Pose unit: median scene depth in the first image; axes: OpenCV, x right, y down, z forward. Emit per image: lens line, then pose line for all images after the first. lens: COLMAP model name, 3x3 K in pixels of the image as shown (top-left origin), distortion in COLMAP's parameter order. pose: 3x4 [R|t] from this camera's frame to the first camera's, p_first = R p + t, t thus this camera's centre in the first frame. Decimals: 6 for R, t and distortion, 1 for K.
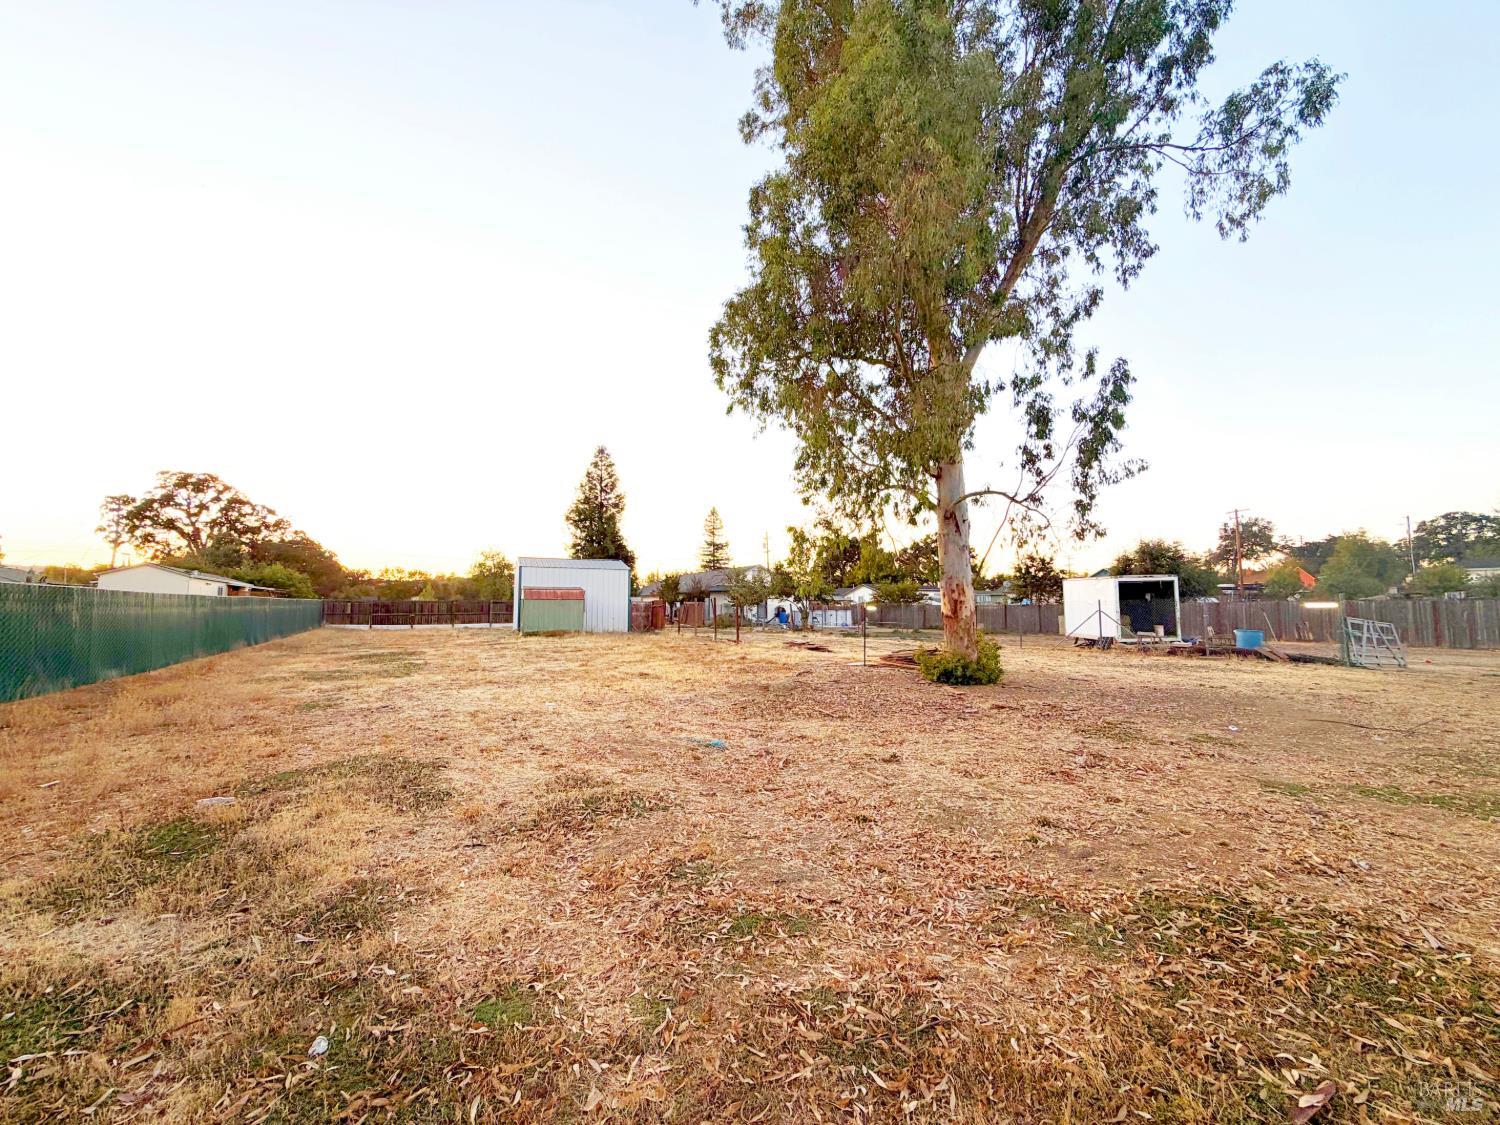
lens RADIAL K [[596.1, 0, 744.9], [0, 596.1, 567.8], [0, 0, 1]] dist [-0.000044, 0.000306]
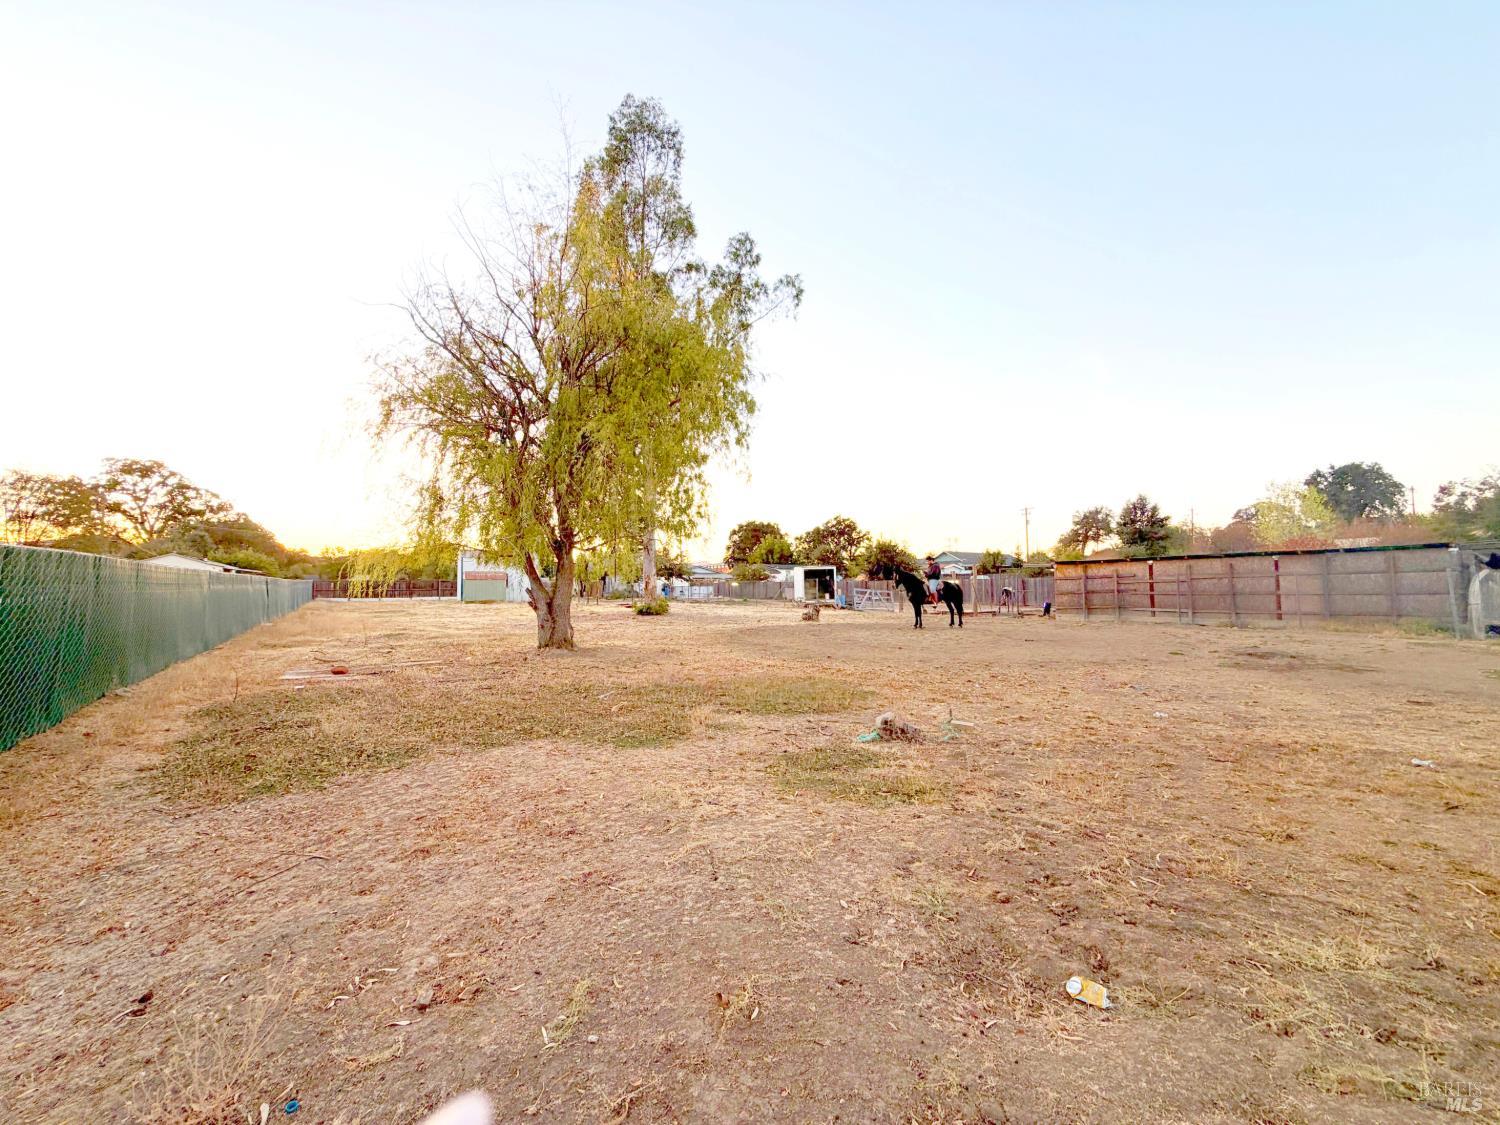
lens RADIAL K [[596.1, 0, 752.3], [0, 596.1, 570.5], [0, 0, 1]] dist [-0.000044, 0.000306]
pose [[0.995441, -0.002384, 0.095347, 0.490351], [-0.002017, 0.998938, 0.046031, -0.096744], [-0.095355, -0.046013, 0.994379, -1.328819]]
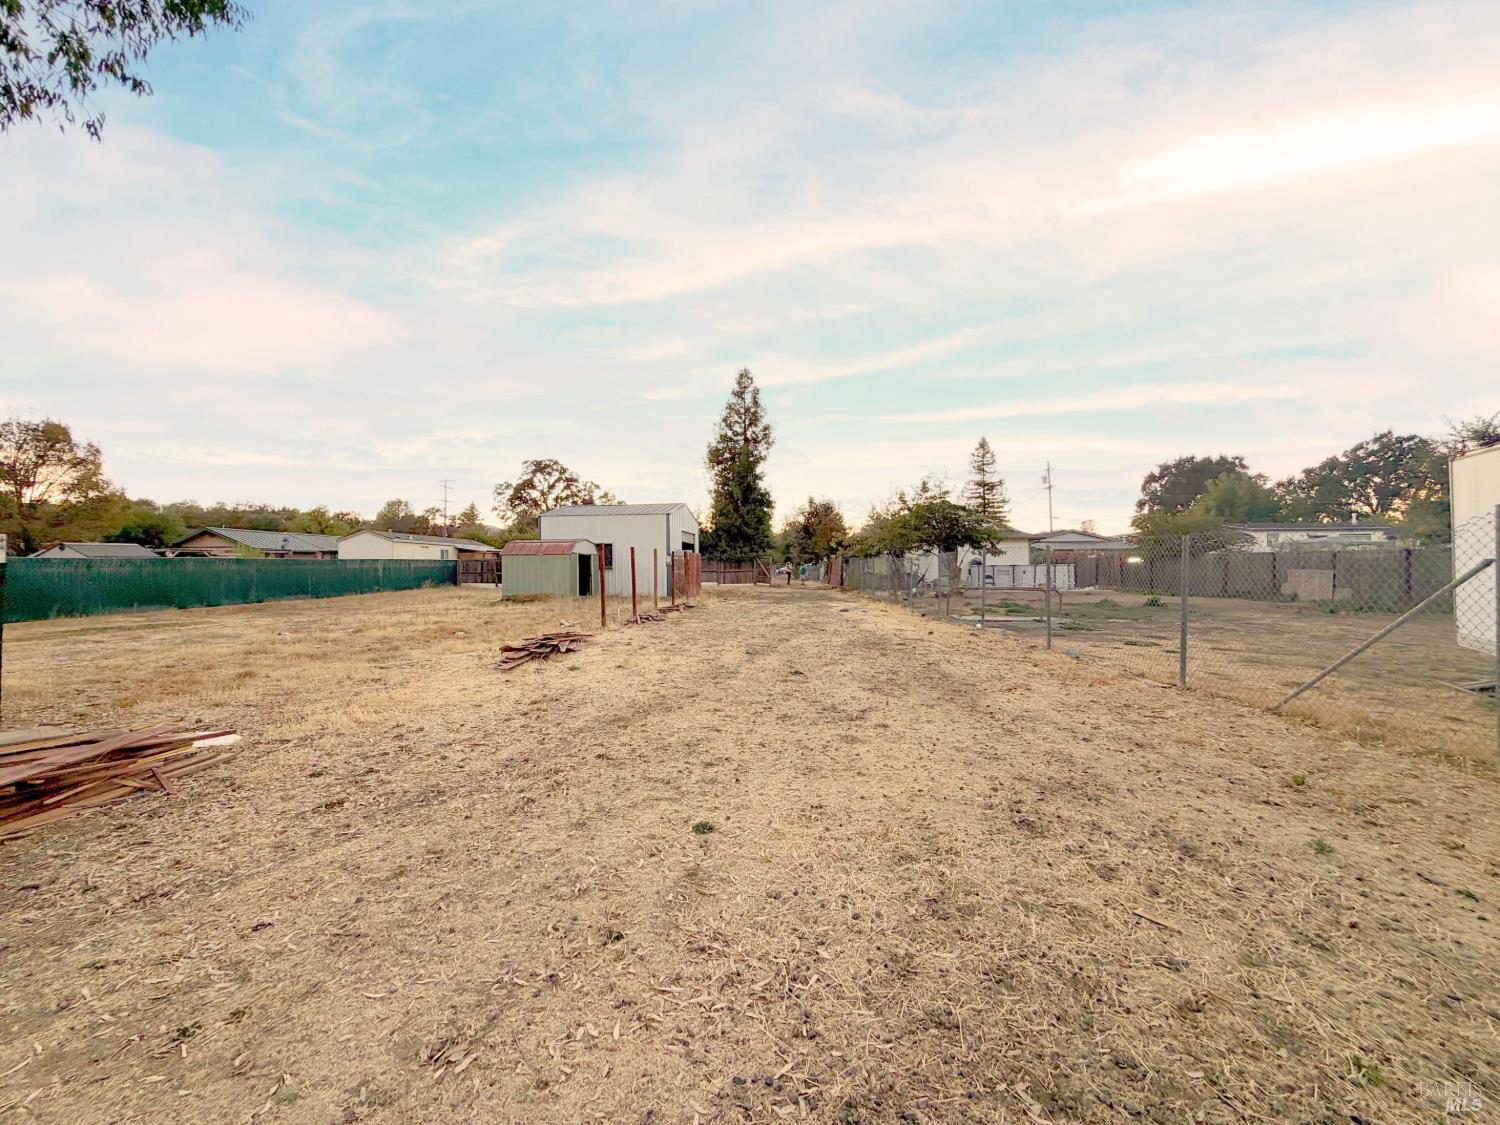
lens RADIAL K [[596.1, 0, 751.3], [0, 596.1, 565.1], [0, 0, 1]] dist [-0.000044, 0.000306]
pose [[0.857689, -0.010492, -0.514062, 0.736710], [0.046841, 0.997229, 0.057799, 0.074608], [0.512031, -0.073653, 0.855803, 1.033344]]
